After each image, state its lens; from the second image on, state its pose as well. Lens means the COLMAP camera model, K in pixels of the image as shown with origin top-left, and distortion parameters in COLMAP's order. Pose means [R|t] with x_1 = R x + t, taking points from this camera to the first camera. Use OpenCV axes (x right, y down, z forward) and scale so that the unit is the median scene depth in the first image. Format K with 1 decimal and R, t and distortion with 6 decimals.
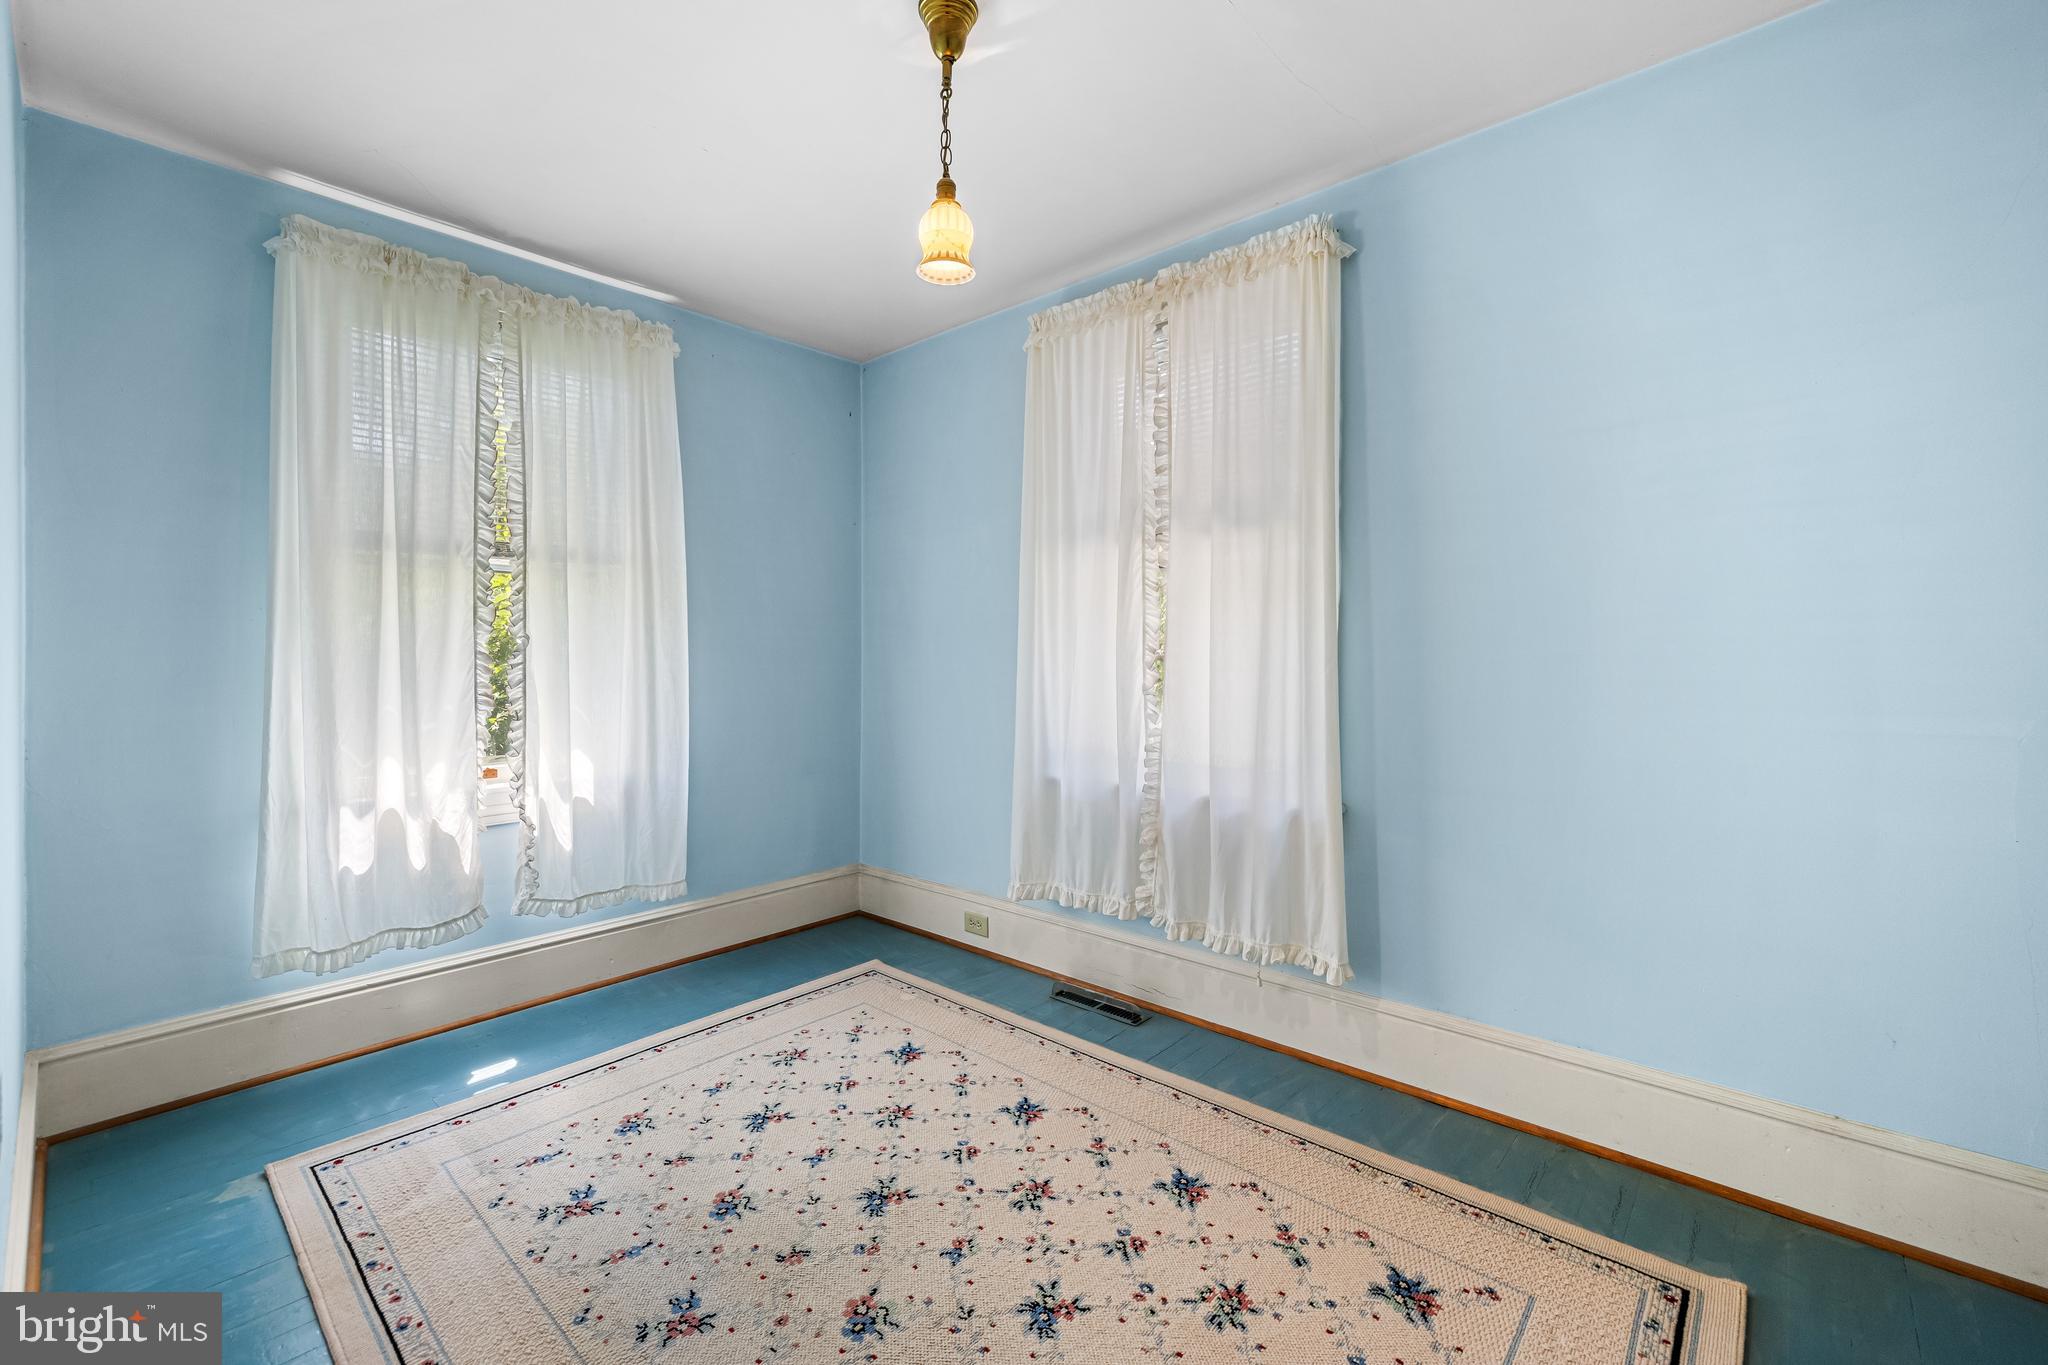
lens RADIAL K [[866.2, 0, 1015.2], [0, 866.2, 659.1], [0, 0, 1]] dist [-0.000868, -0.000008]
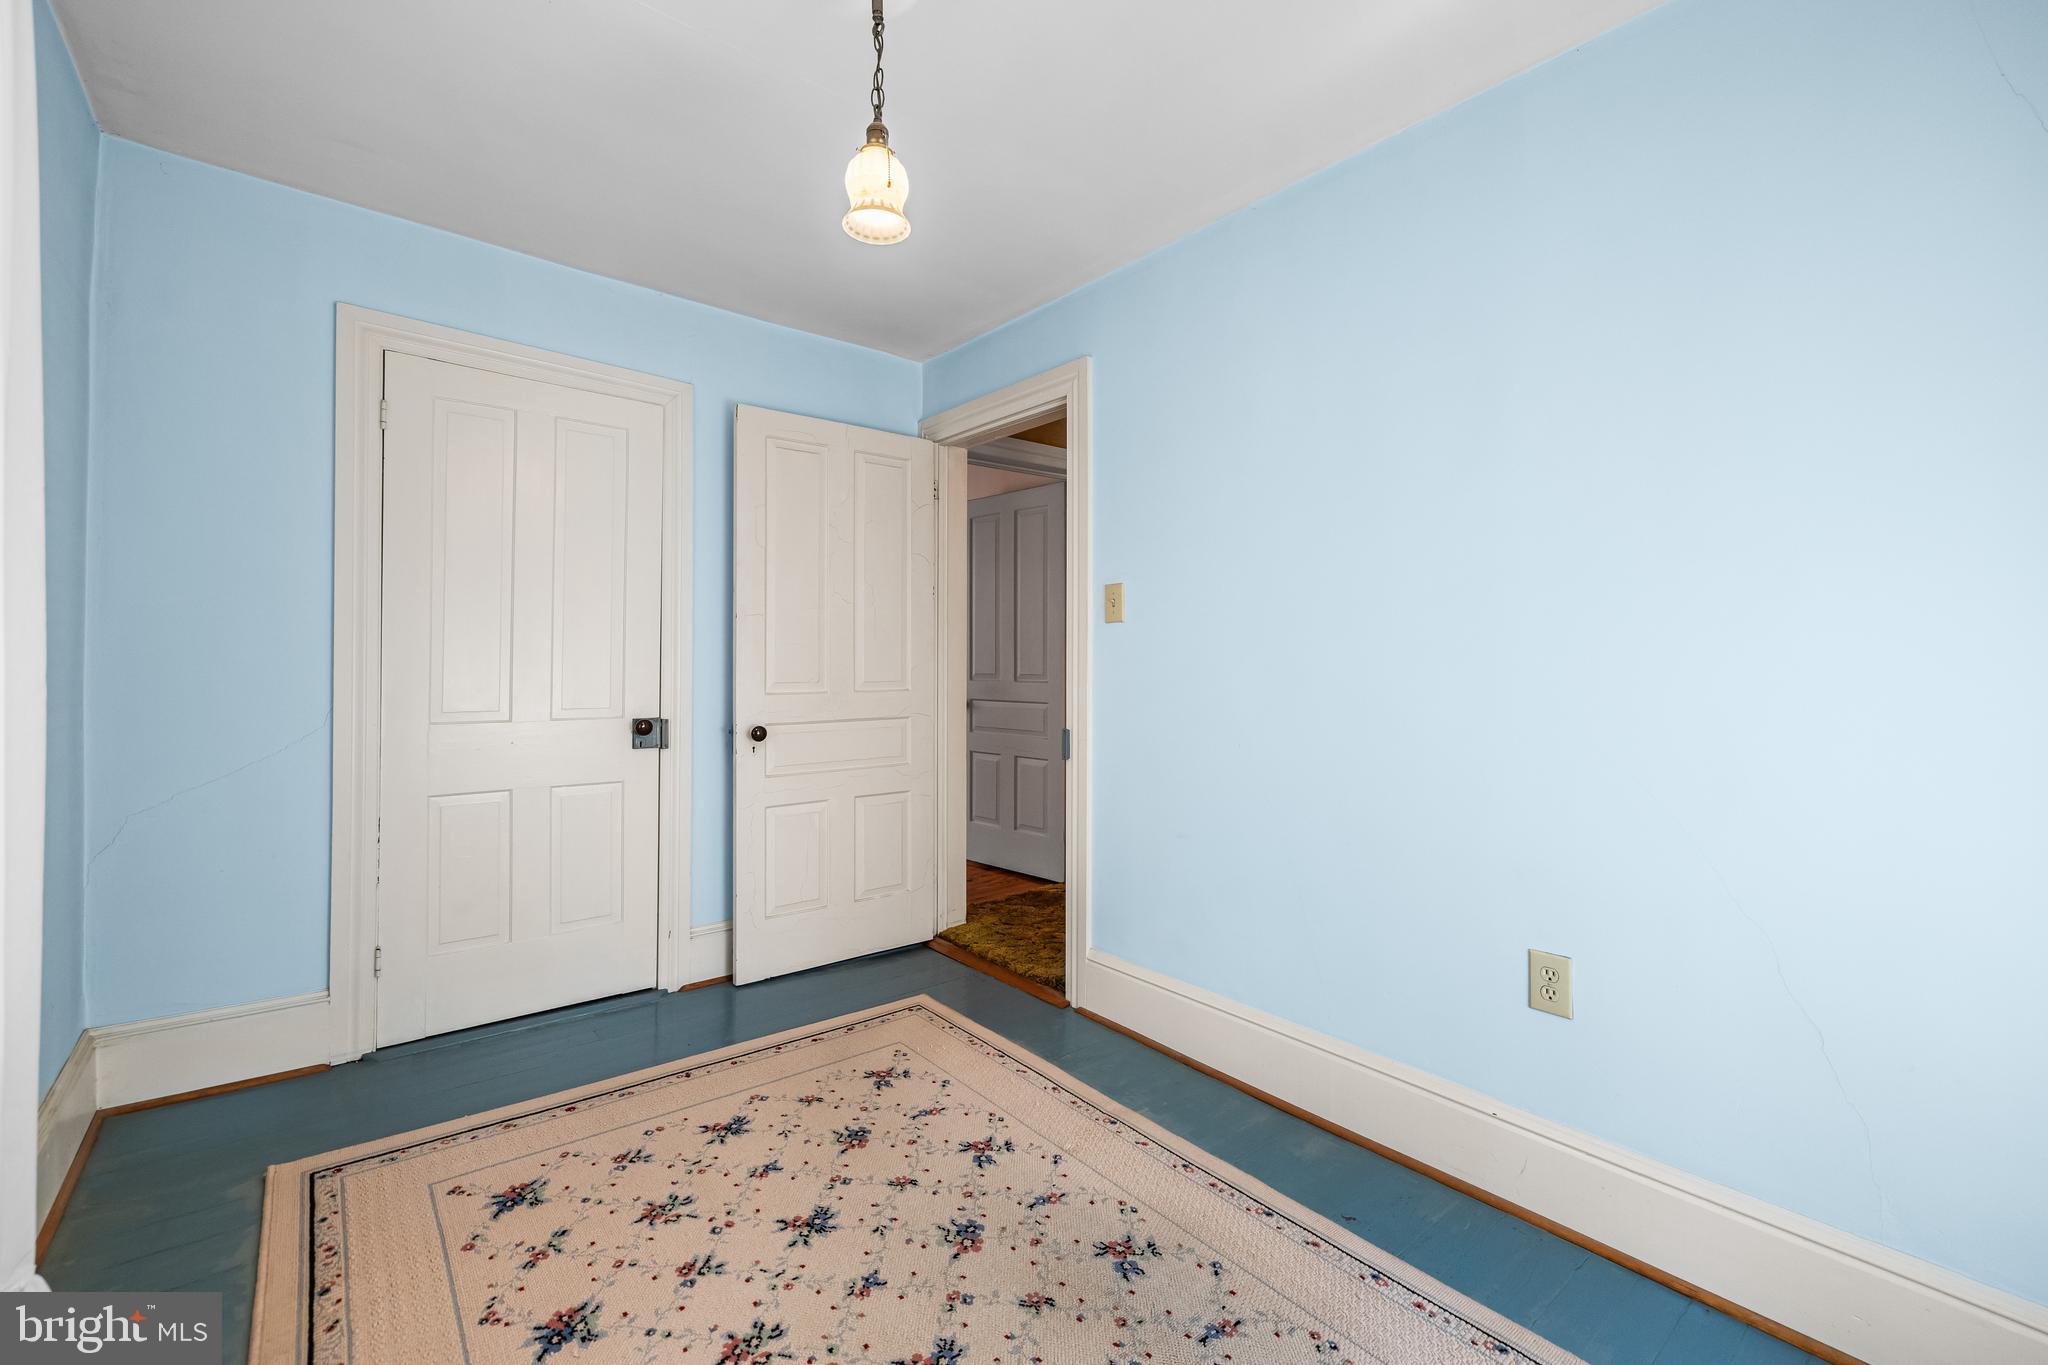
lens RADIAL K [[866.2, 0, 1015.2], [0, 866.2, 659.1], [0, 0, 1]] dist [-0.000868, -0.000008]
pose [[-0.989236, -0.007106, 0.146155, -0.371768], [-0.006417, 0.999966, 0.005188, -0.016989], [-0.146187, 0.004195, -0.989248, 1.963819]]
